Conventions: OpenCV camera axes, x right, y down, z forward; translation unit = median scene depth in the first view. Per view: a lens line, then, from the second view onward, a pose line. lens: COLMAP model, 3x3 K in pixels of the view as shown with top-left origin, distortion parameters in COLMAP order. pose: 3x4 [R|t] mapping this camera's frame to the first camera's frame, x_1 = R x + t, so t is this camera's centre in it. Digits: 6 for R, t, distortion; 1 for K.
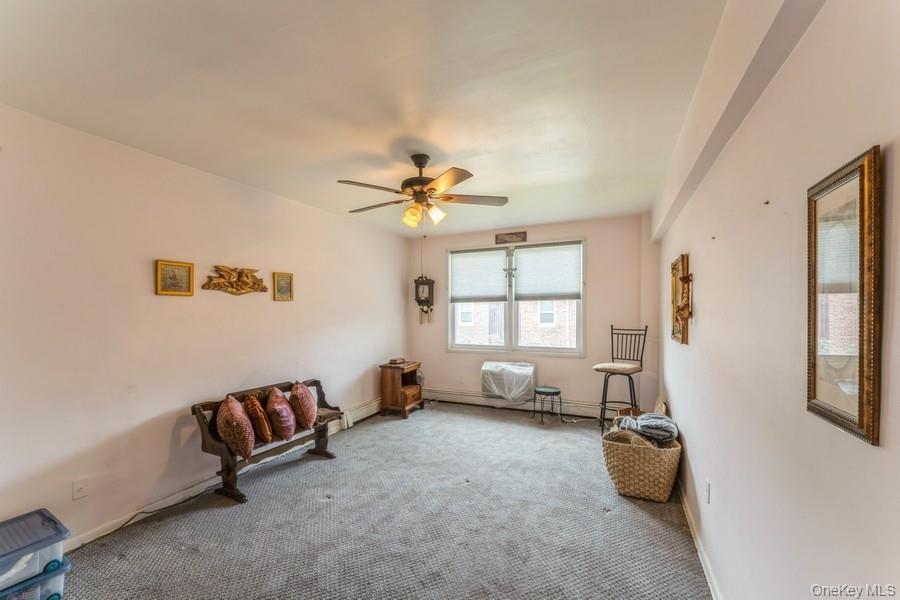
lens RADIAL K [[362.5, 0, 446.1], [0, 362.5, 300.2], [0, 0, 1]] dist [0.000087, -0.000149]
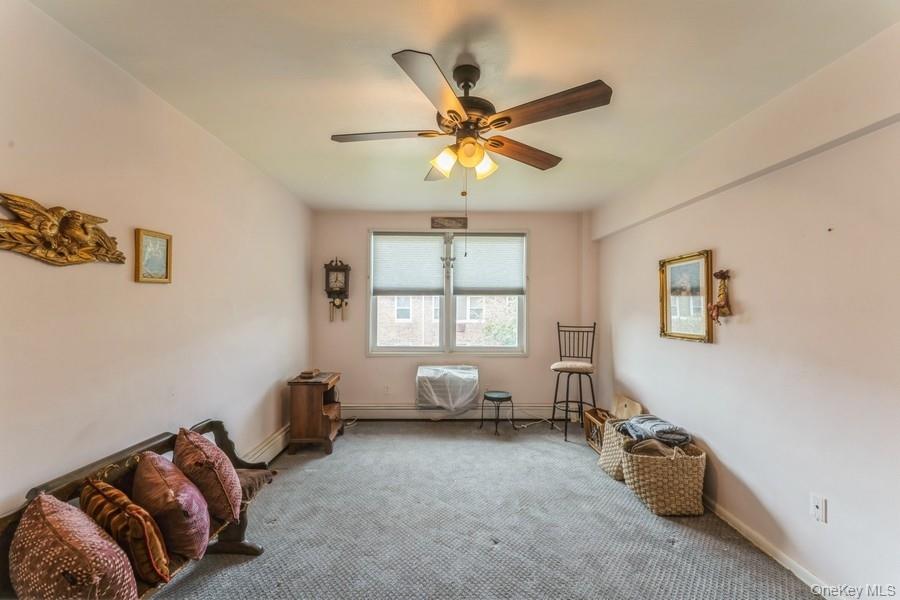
lens RADIAL K [[362.5, 0, 456.6], [0, 362.5, 292.7], [0, 0, 1]] dist [0.000087, -0.000149]
pose [[0.900284, 0.027717, 0.434419, -0.230763], [-0.024127, 0.999614, -0.013776, 0.010470], [-0.434634, 0.001921, 0.900605, 0.262151]]
